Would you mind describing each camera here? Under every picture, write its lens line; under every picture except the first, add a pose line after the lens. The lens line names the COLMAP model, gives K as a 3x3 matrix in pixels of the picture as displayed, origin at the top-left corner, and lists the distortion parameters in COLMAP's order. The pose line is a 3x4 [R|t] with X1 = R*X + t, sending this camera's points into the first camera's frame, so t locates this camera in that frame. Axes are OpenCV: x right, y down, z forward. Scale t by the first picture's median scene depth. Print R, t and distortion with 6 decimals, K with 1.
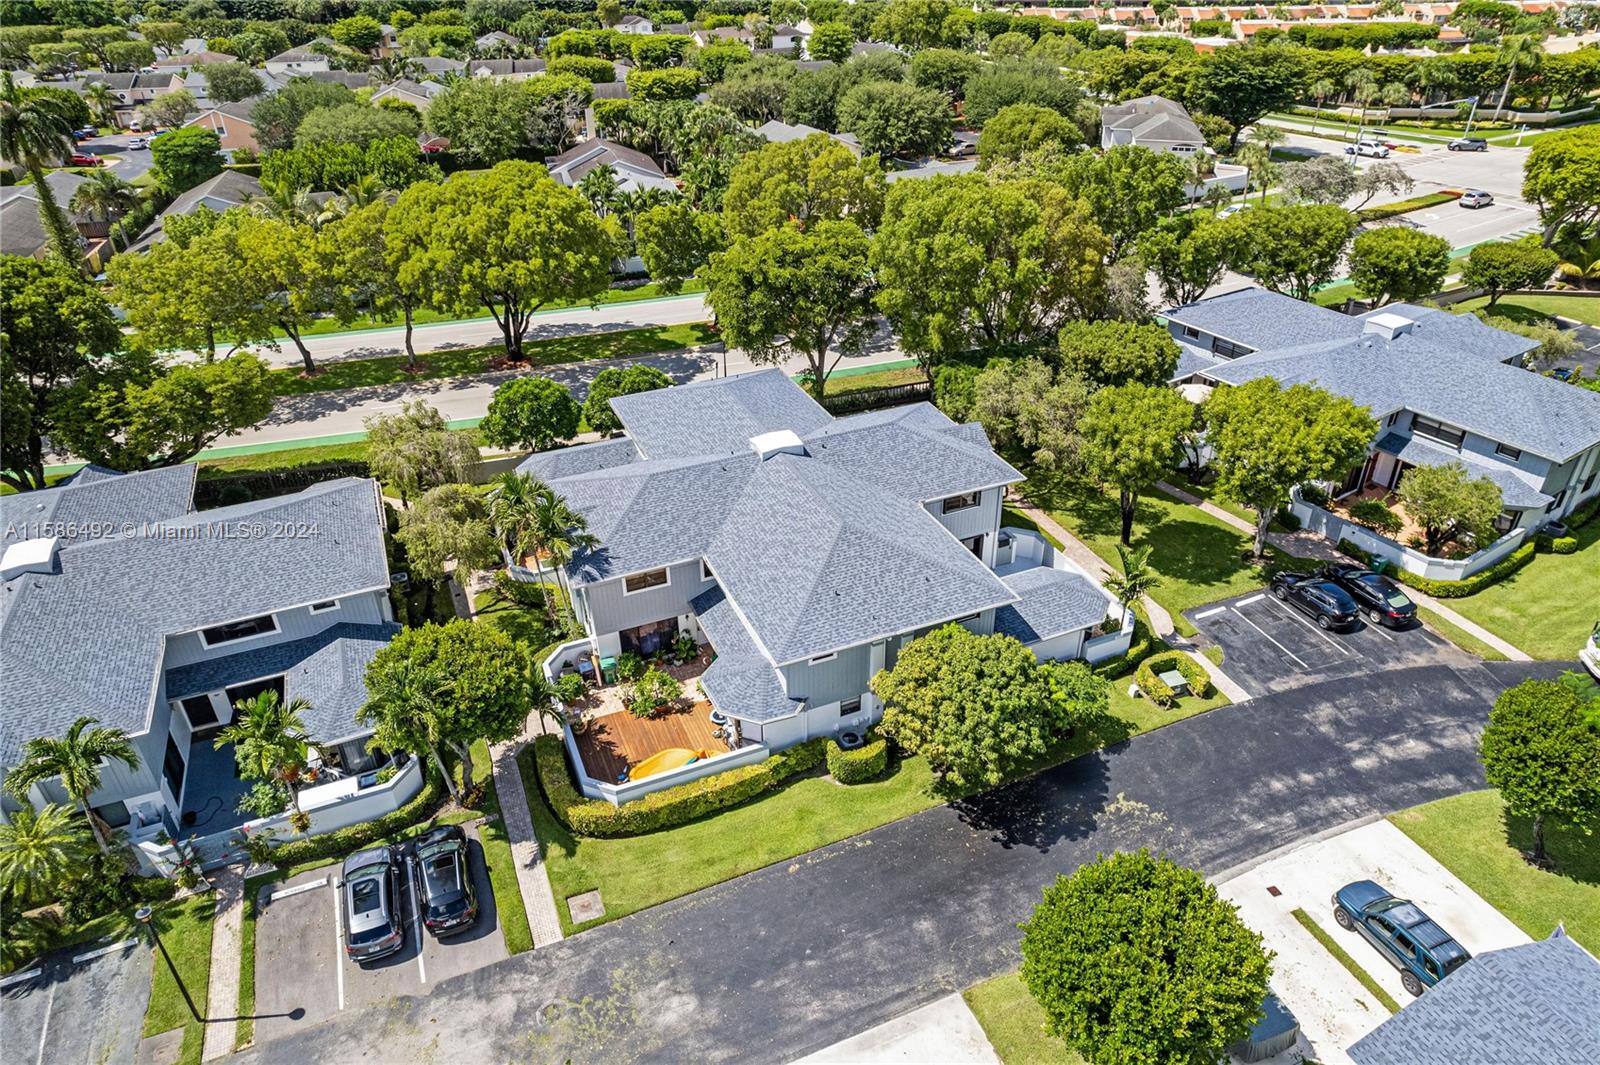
lens RADIAL K [[1040.6, 0, 809.4], [0, 1040.6, 526.4], [0, 0, 1]] dist [-0.079906, 0.075669]
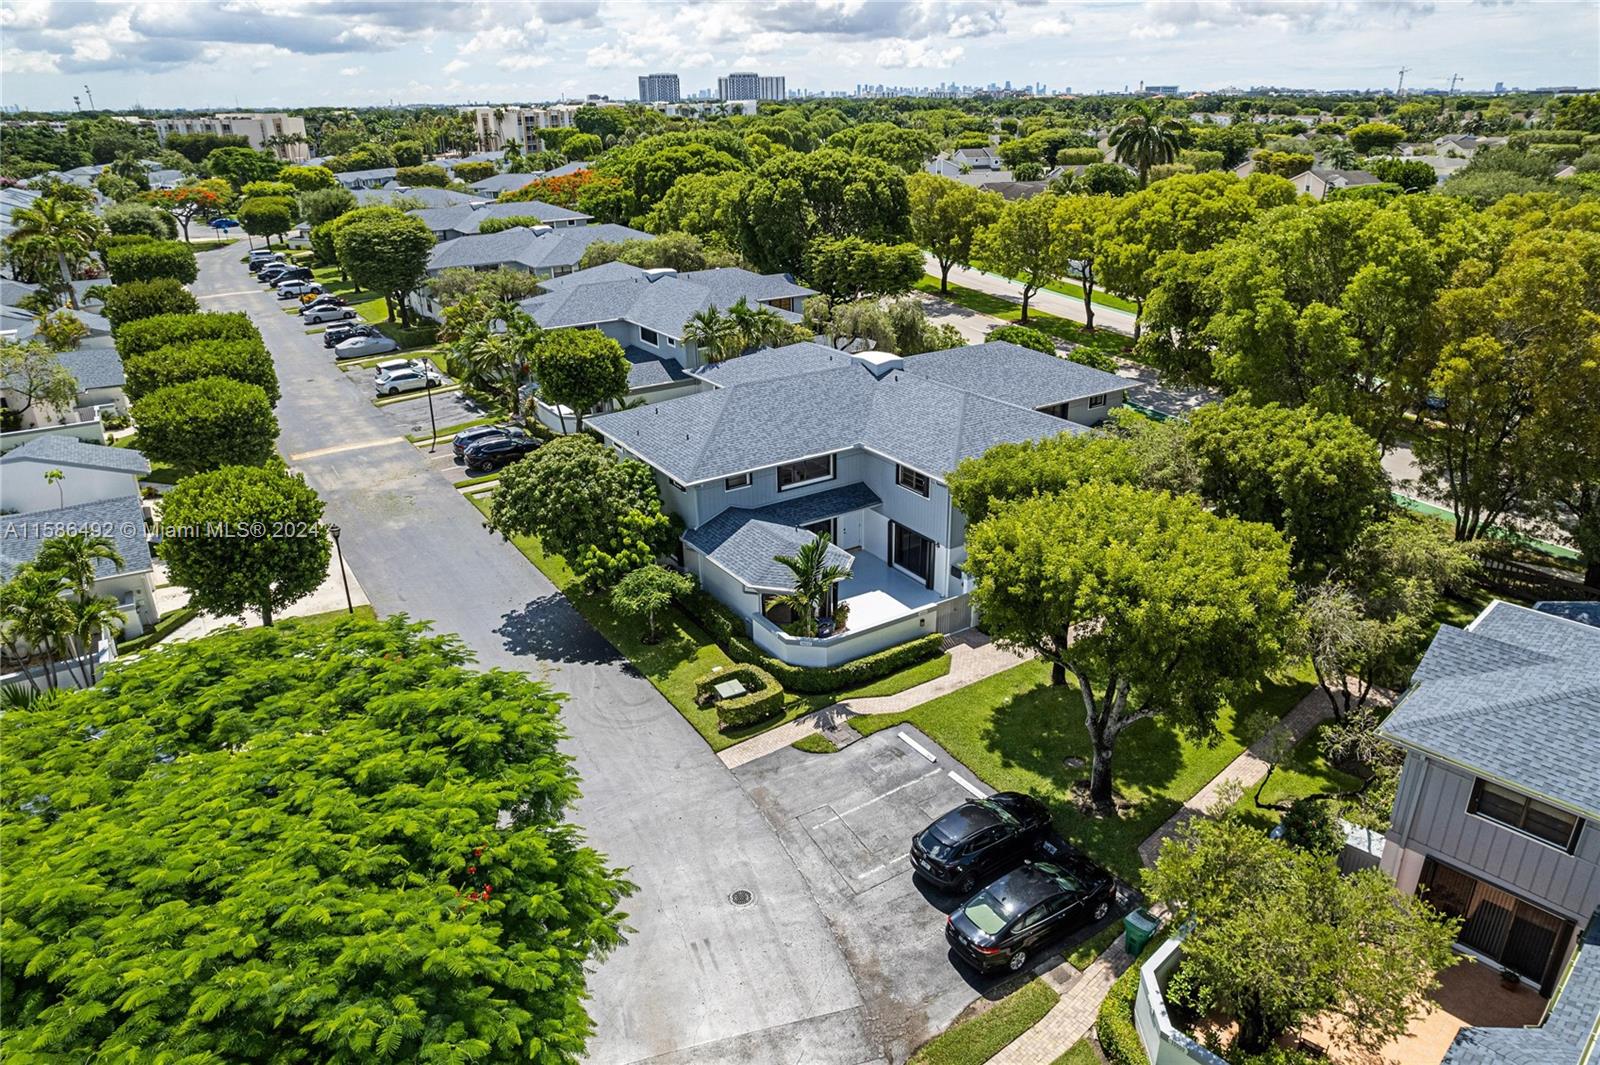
lens RADIAL K [[1040.6, 0, 809.4], [0, 1040.6, 526.4], [0, 0, 1]] dist [-0.079906, 0.075669]
pose [[0.171848, 0.390637, -0.904362, 1.005270], [-0.501039, 0.825072, 0.261180, -0.189653], [0.848191, 0.408238, 0.337512, 0.704425]]
